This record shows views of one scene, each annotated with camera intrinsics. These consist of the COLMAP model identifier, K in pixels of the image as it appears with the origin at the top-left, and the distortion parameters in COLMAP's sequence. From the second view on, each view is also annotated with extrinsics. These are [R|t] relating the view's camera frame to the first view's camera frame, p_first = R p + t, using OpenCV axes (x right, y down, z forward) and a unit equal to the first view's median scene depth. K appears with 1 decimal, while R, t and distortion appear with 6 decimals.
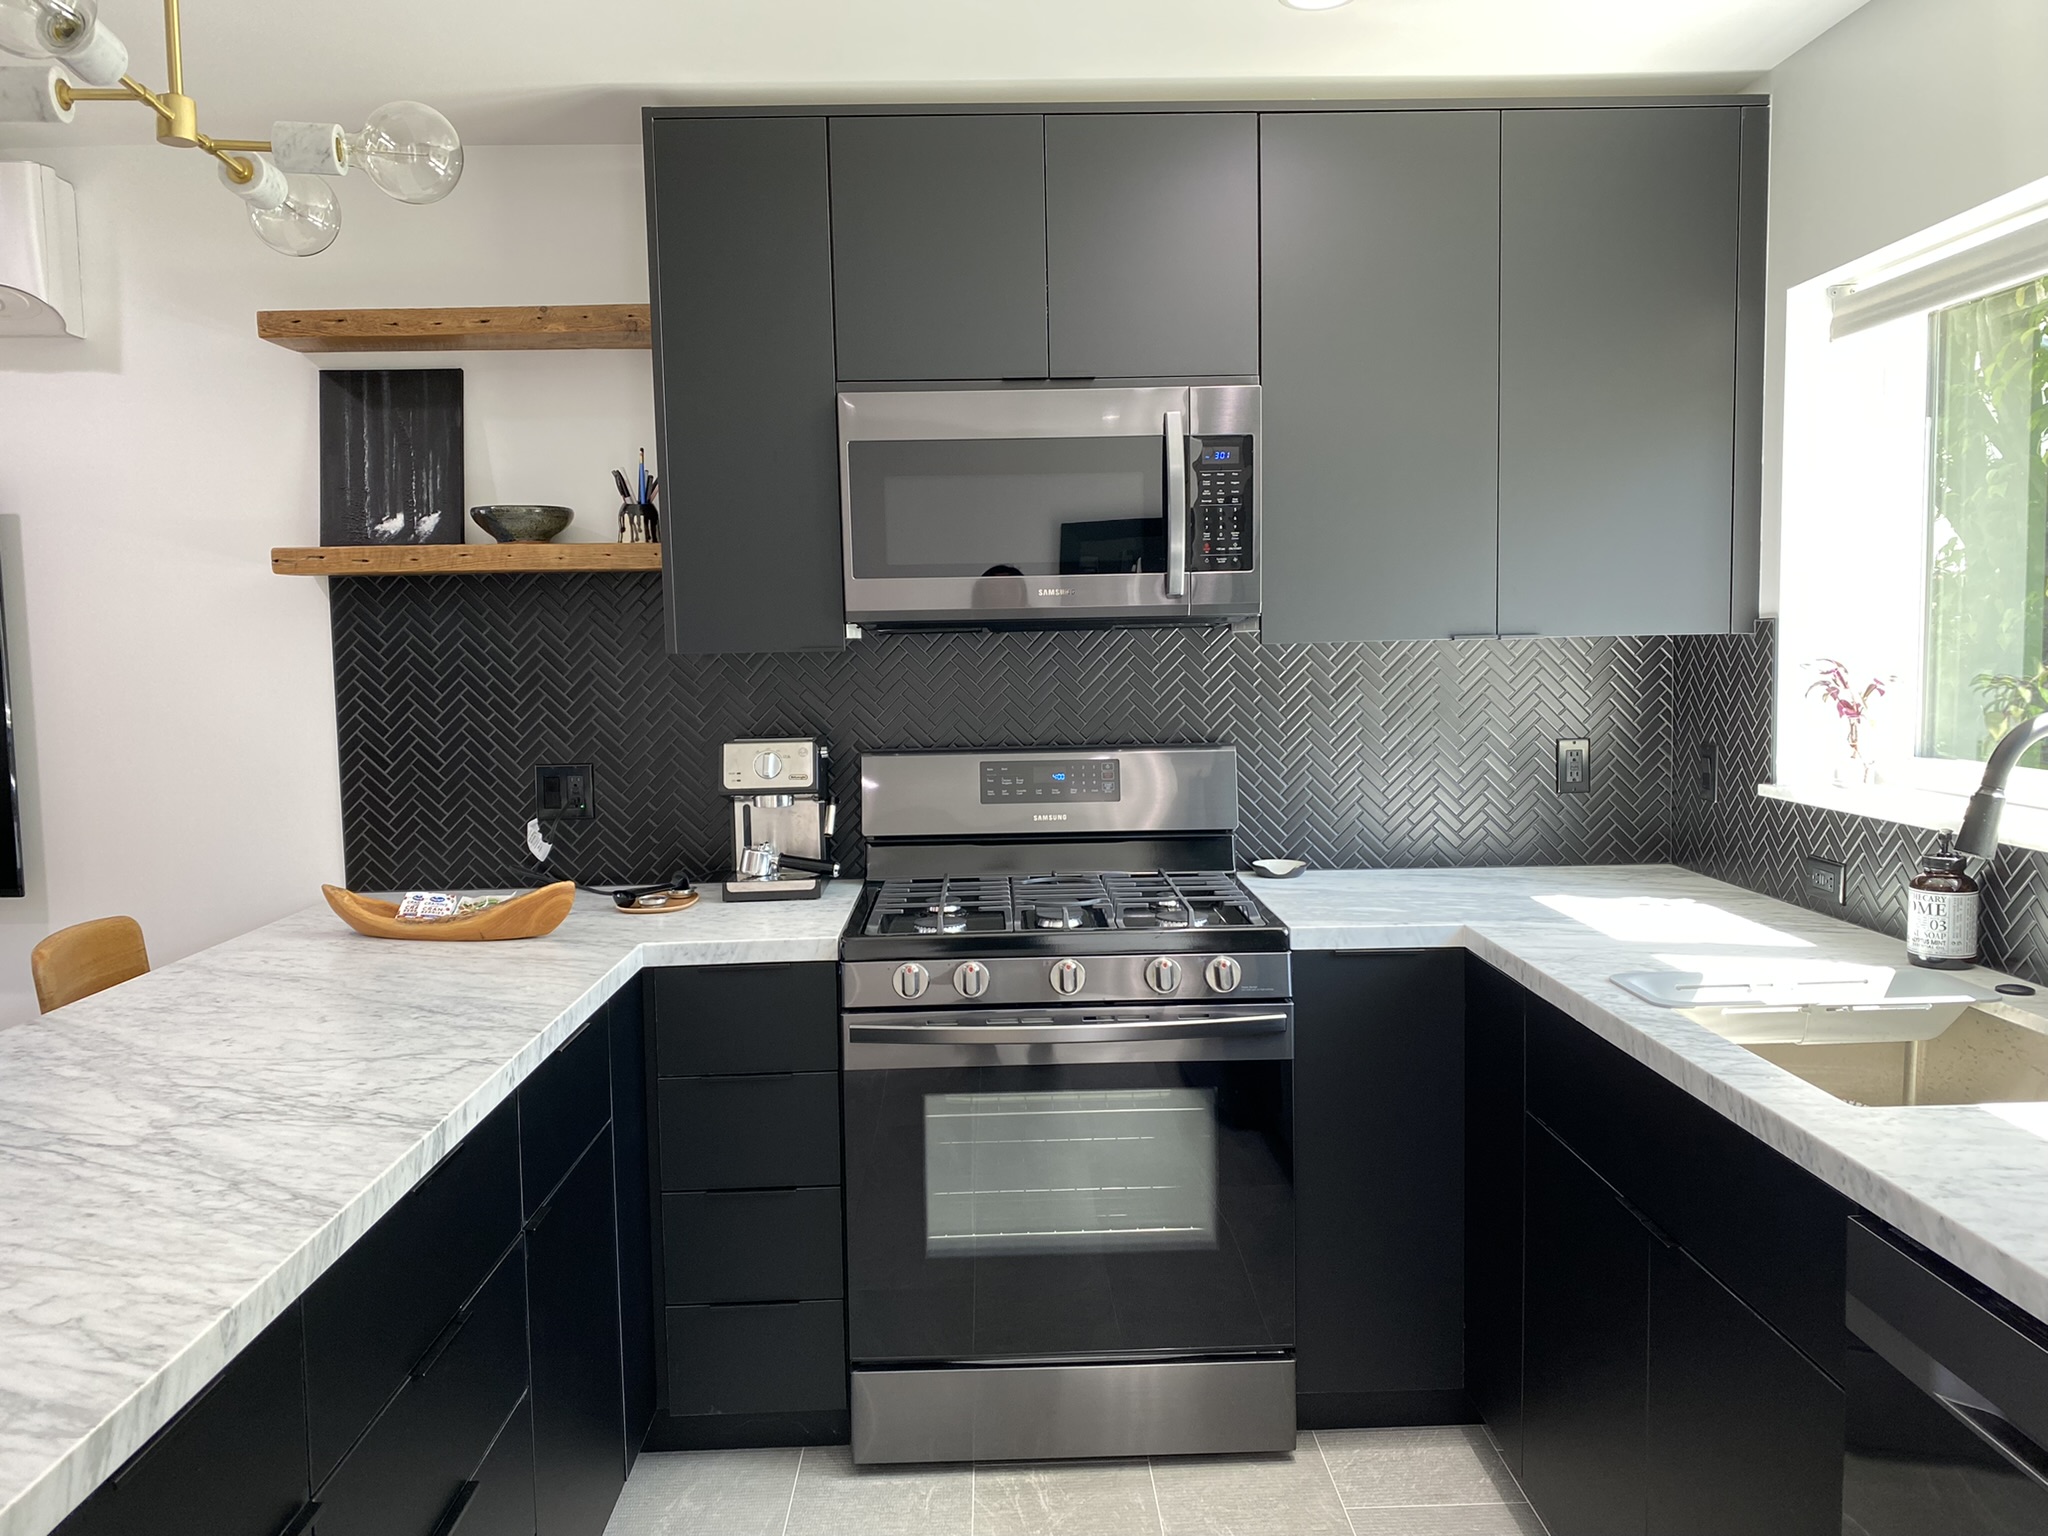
lens RADIAL K [[1583.0, 0, 1031.0], [0, 1583.0, 761.0], [0, 0, 1]] dist [0.035487, -0.025079]
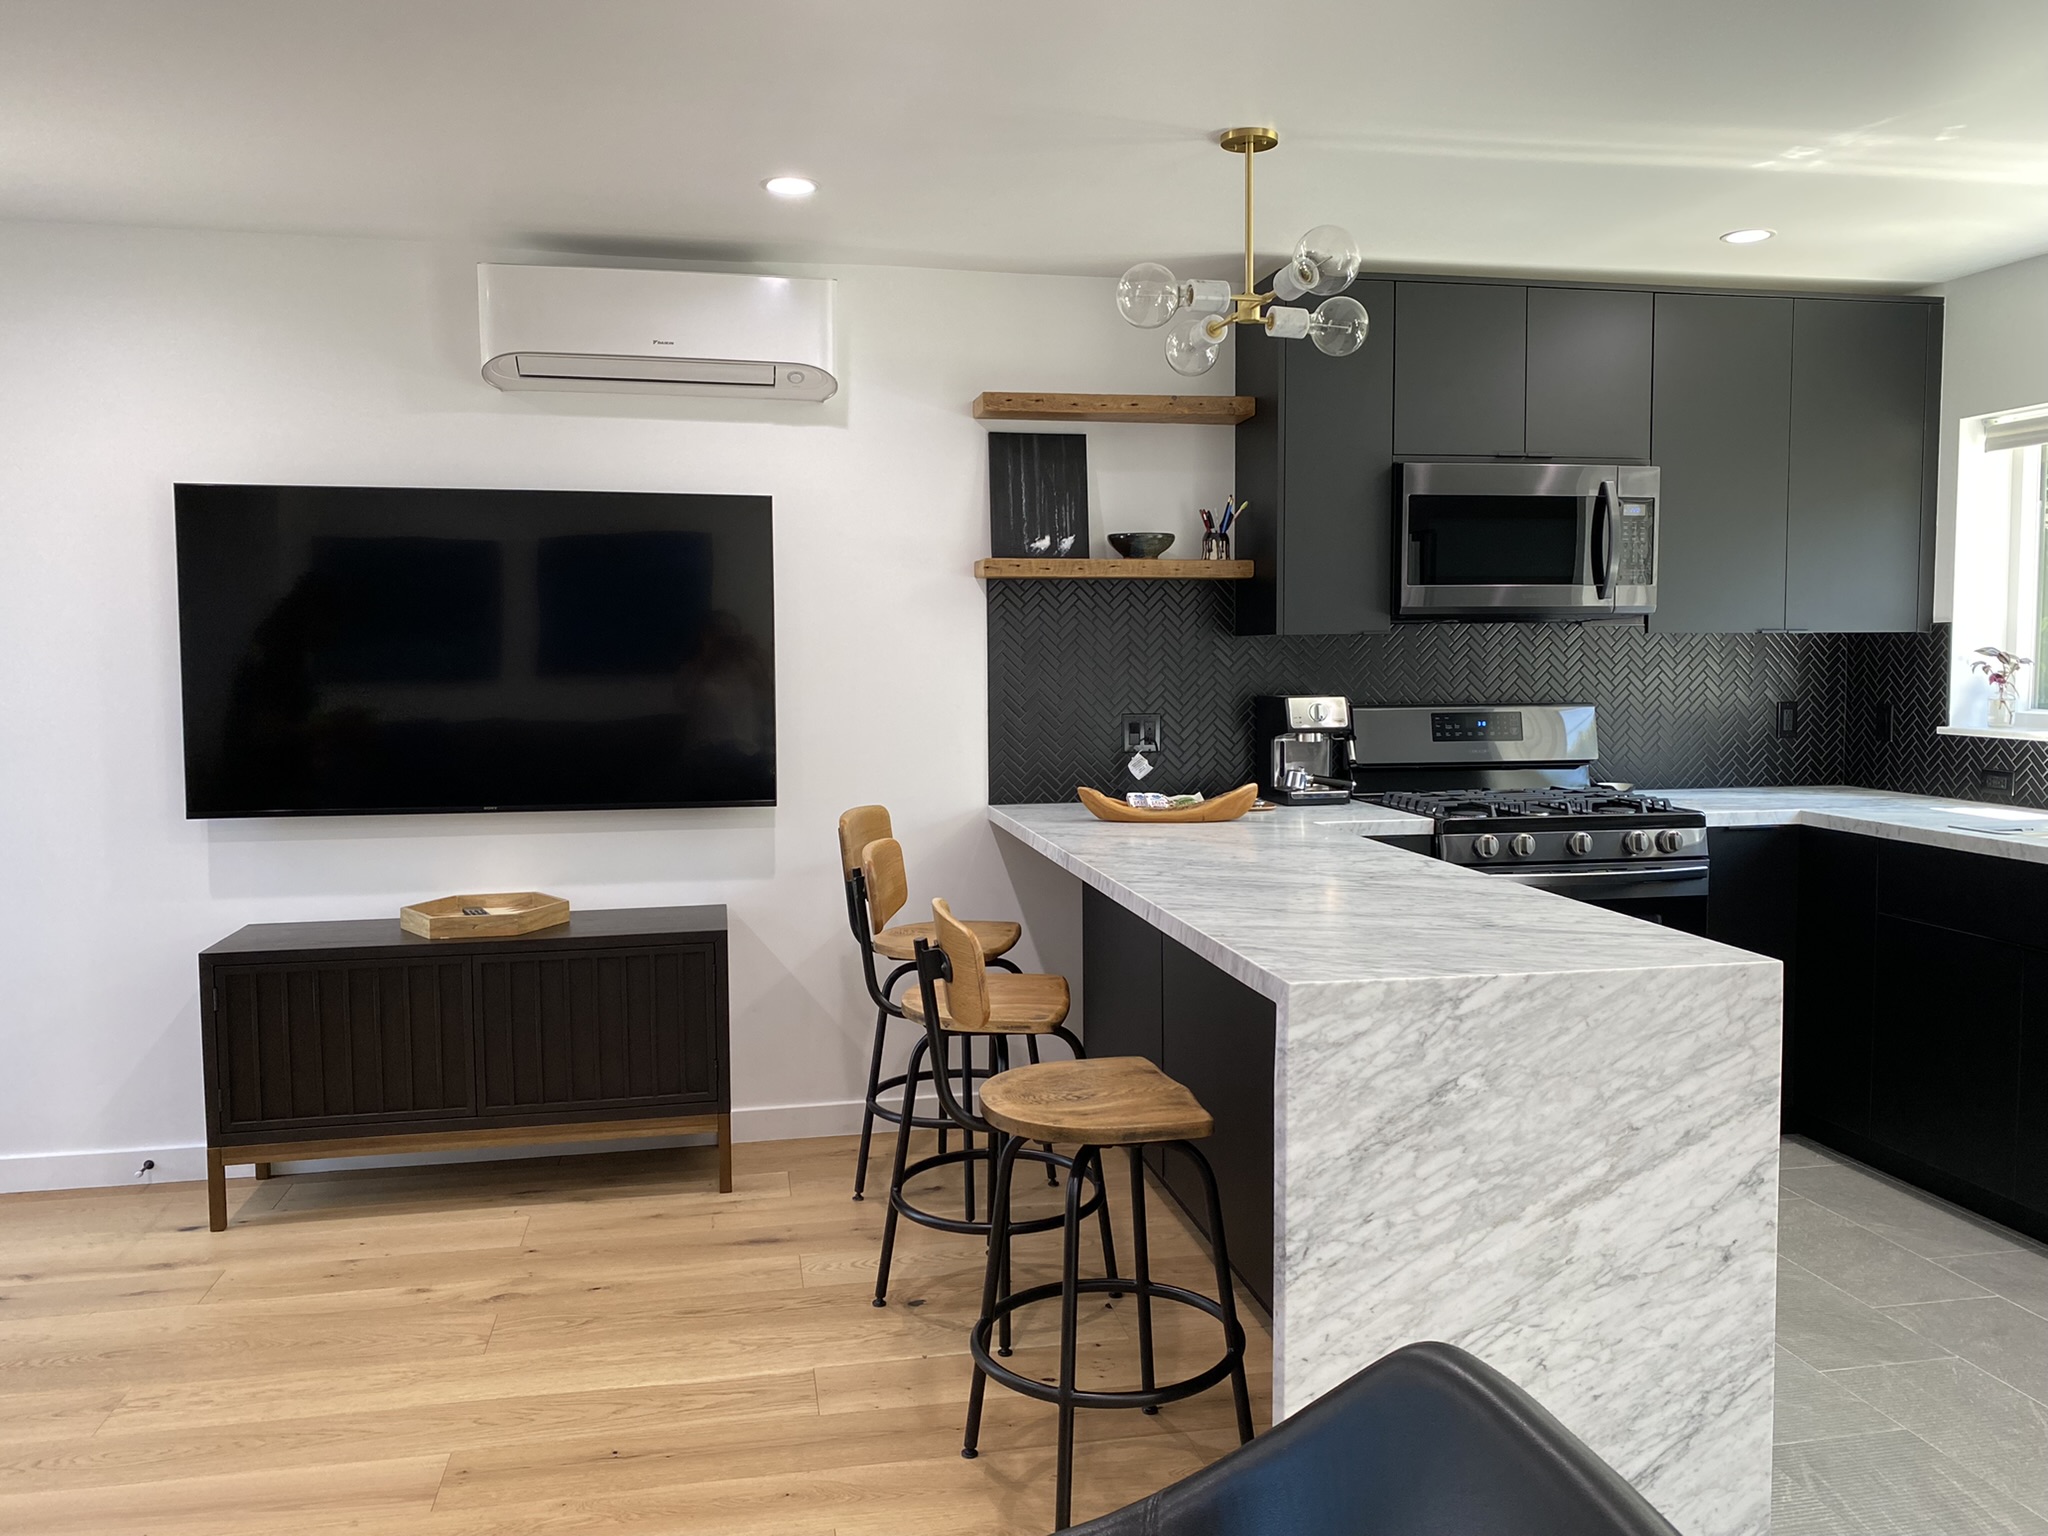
lens RADIAL K [[1583.0, 0, 1032.1], [0, 1583.0, 758.3], [0, 0, 1]] dist [0.035487, -0.025079]
pose [[0.984770, 0.001186, 0.173855, -0.690835], [0.000568, 0.999949, -0.010040, 0.059932], [-0.173858, 0.009986, 0.984720, -0.403655]]
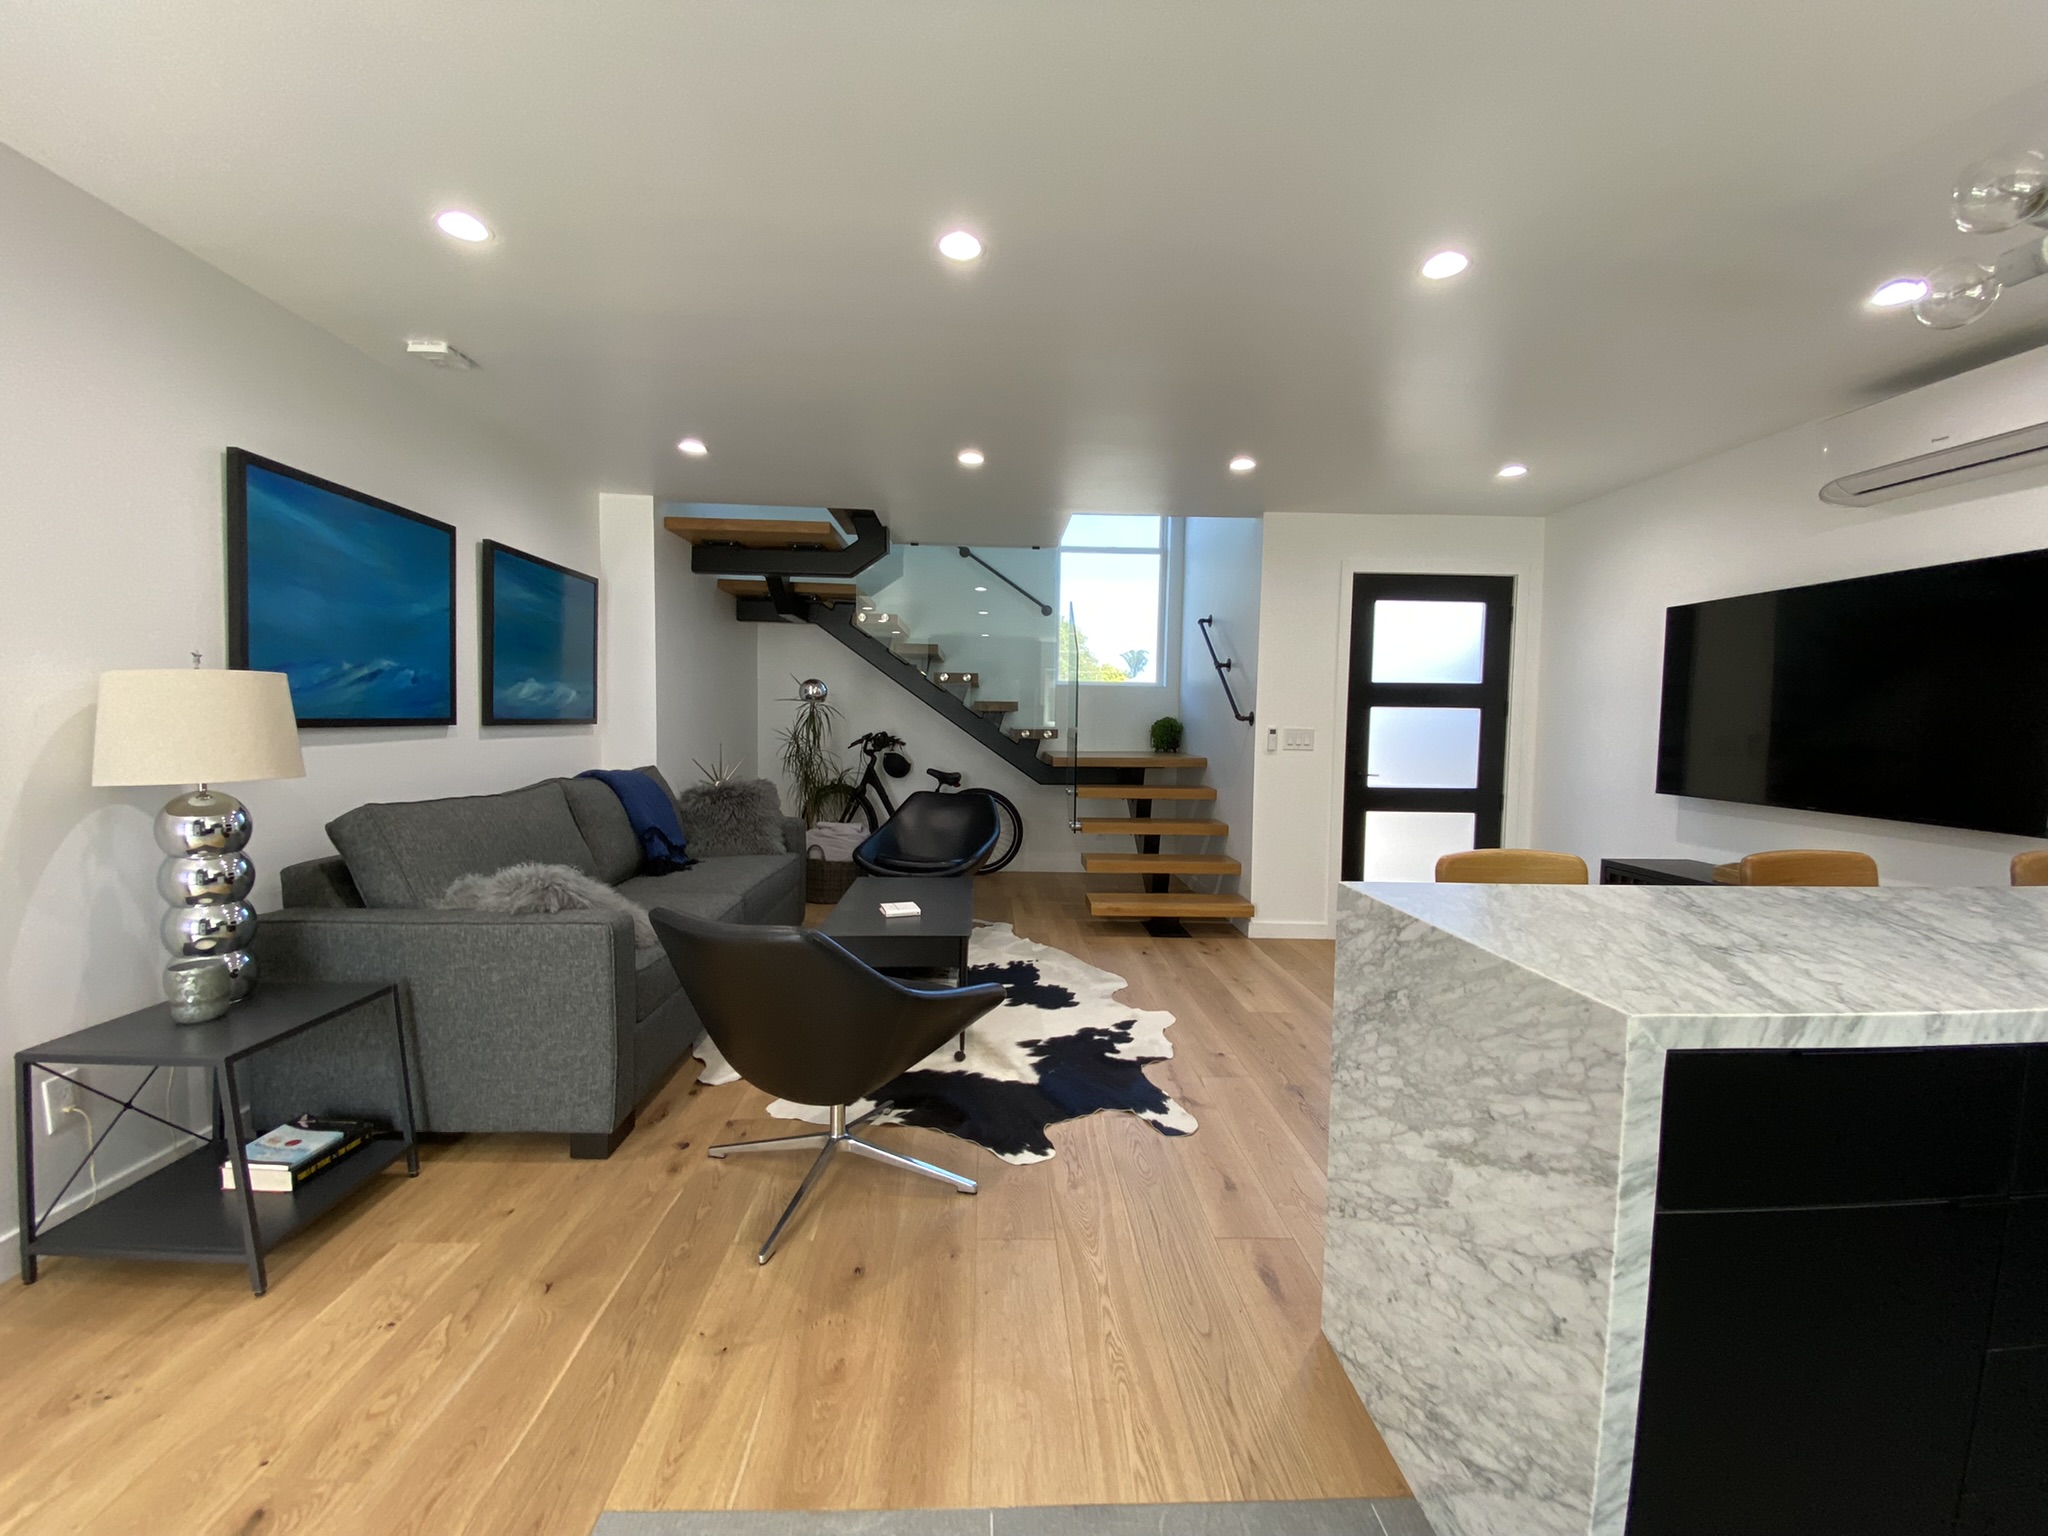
lens RADIAL K [[831.1, 0, 1019.2], [0, 831.1, 762.2], [0, 0, 1]] dist [0.015864, -0.014418]
pose [[0.008521, 0.069640, -0.997536, 0.097393], [-0.096045, 0.993017, 0.068504, 0.057046], [0.995341, 0.095224, 0.015150, 0.047792]]
